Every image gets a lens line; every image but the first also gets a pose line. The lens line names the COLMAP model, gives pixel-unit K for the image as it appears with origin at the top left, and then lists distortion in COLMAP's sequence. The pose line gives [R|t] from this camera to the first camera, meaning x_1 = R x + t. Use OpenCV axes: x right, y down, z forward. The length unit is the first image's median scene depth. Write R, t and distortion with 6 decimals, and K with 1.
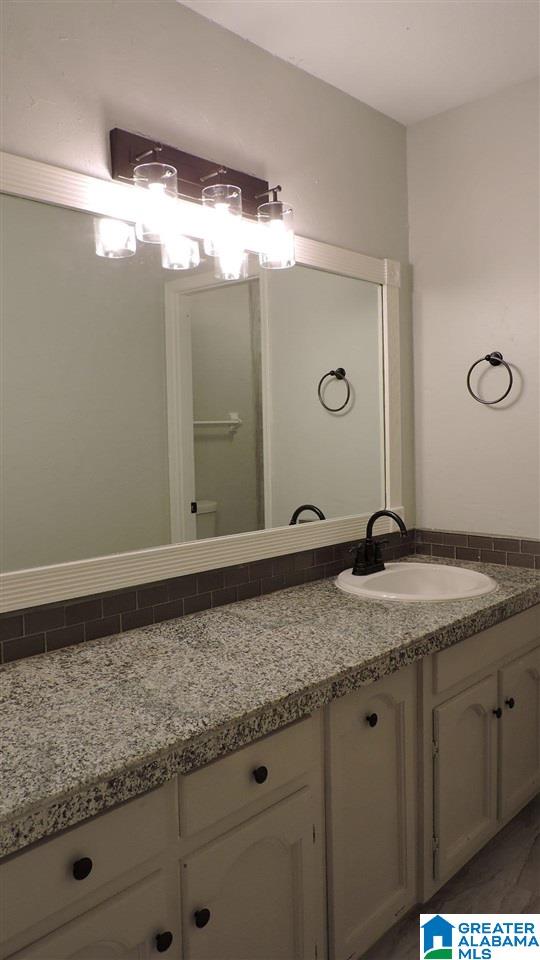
lens RADIAL K [[681.2, 0, 272.8], [0, 681.2, 477.1], [0, 0, 1]] dist [-0.020725, -0.006292]
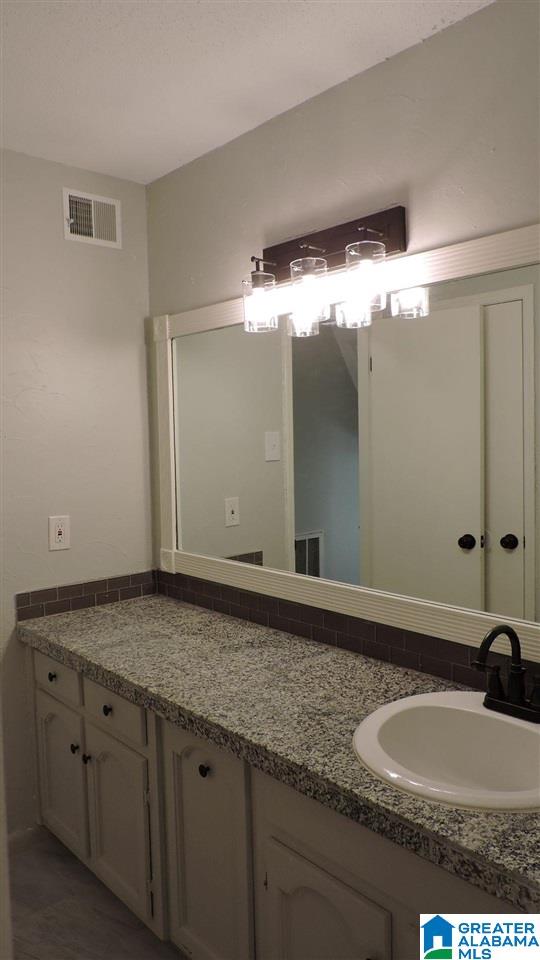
lens RADIAL K [[681.2, 0, 272.8], [0, 681.2, 477.1], [0, 0, 1]] dist [-0.020725, -0.006292]
pose [[-0.073099, 0.089636, -0.993288, 1.143941], [-0.043882, 0.994699, 0.092993, -0.201024], [0.996359, 0.050385, -0.068778, 1.151686]]
